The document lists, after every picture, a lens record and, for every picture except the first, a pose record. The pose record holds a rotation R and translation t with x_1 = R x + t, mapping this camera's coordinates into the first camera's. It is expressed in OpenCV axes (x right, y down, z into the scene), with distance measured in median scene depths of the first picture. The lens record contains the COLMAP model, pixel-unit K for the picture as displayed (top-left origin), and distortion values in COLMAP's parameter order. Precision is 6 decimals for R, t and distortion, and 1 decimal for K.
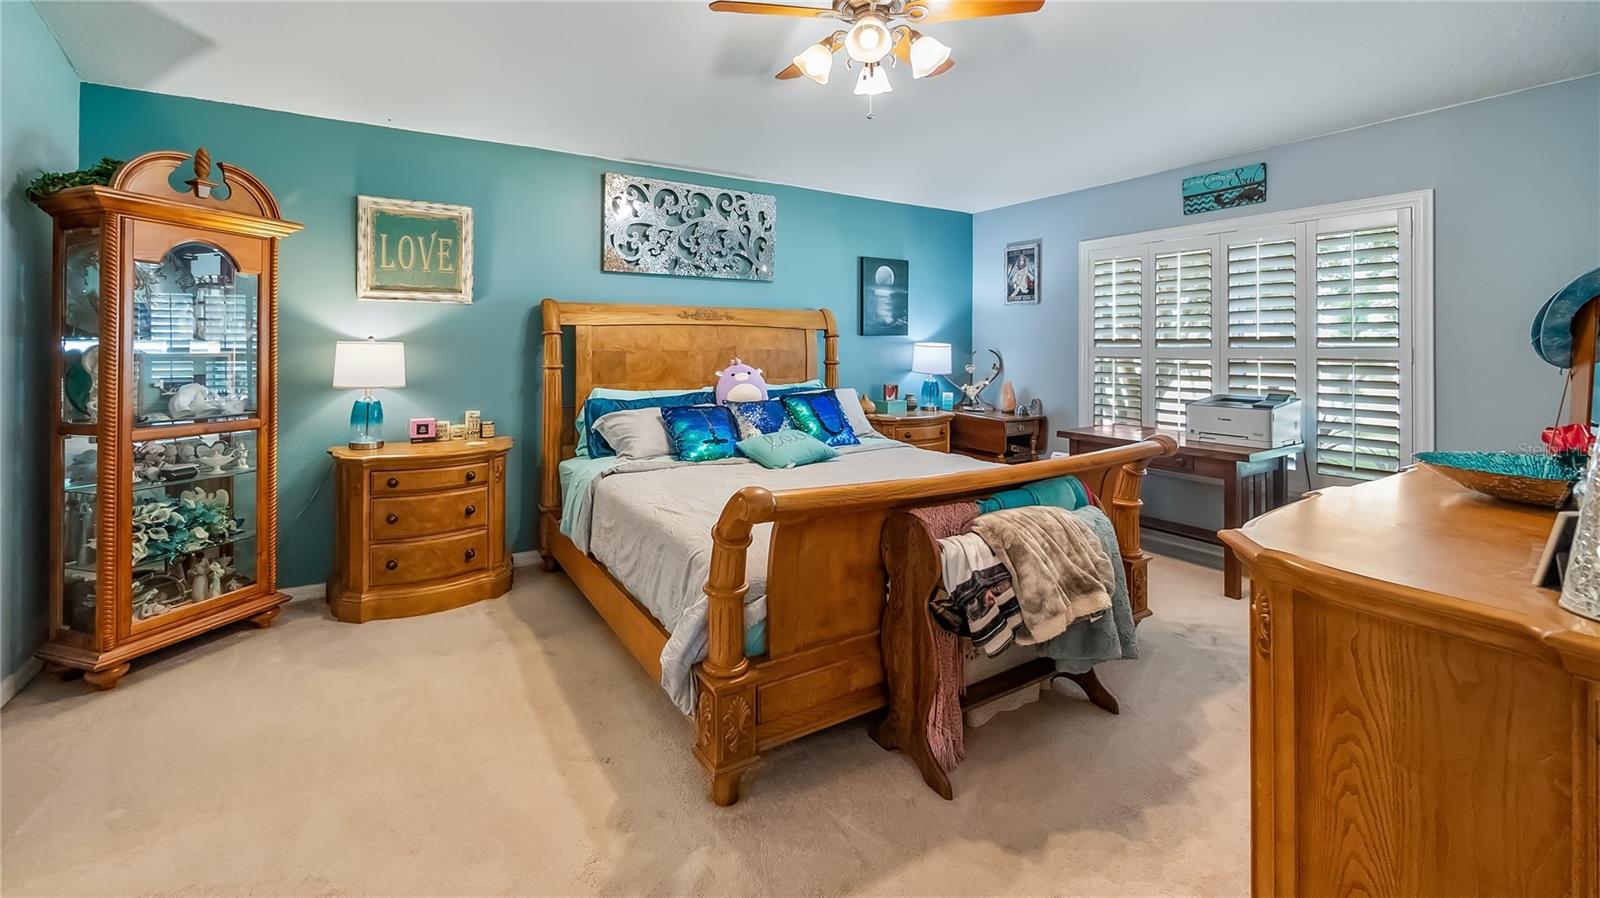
lens RADIAL K [[644.5, 0, 775.1], [0, 644.5, 350.2], [0, 0, 1]] dist [0.003616, 0.001357]
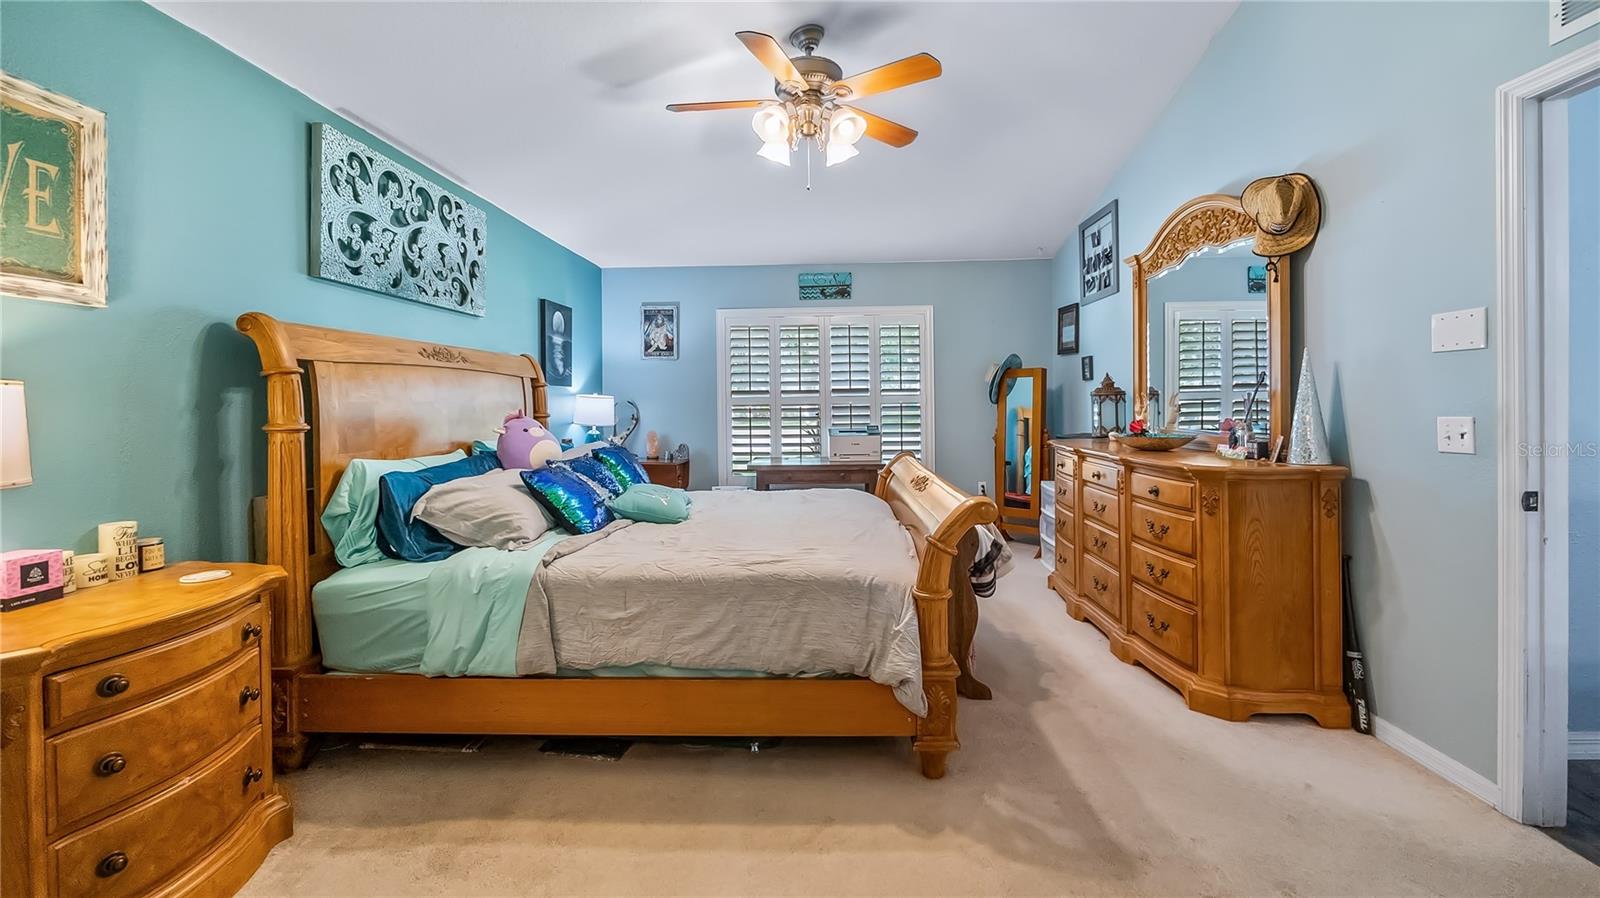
lens RADIAL K [[644.5, 0, 802.2], [0, 644.5, 410.5], [0, 0, 1]] dist [0.003616, 0.001357]
pose [[0.553214, -0.020848, 0.832778, -0.520067], [0.020807, 0.999721, 0.011206, 0.010838], [-0.832780, 0.011128, 0.553493, 0.245691]]
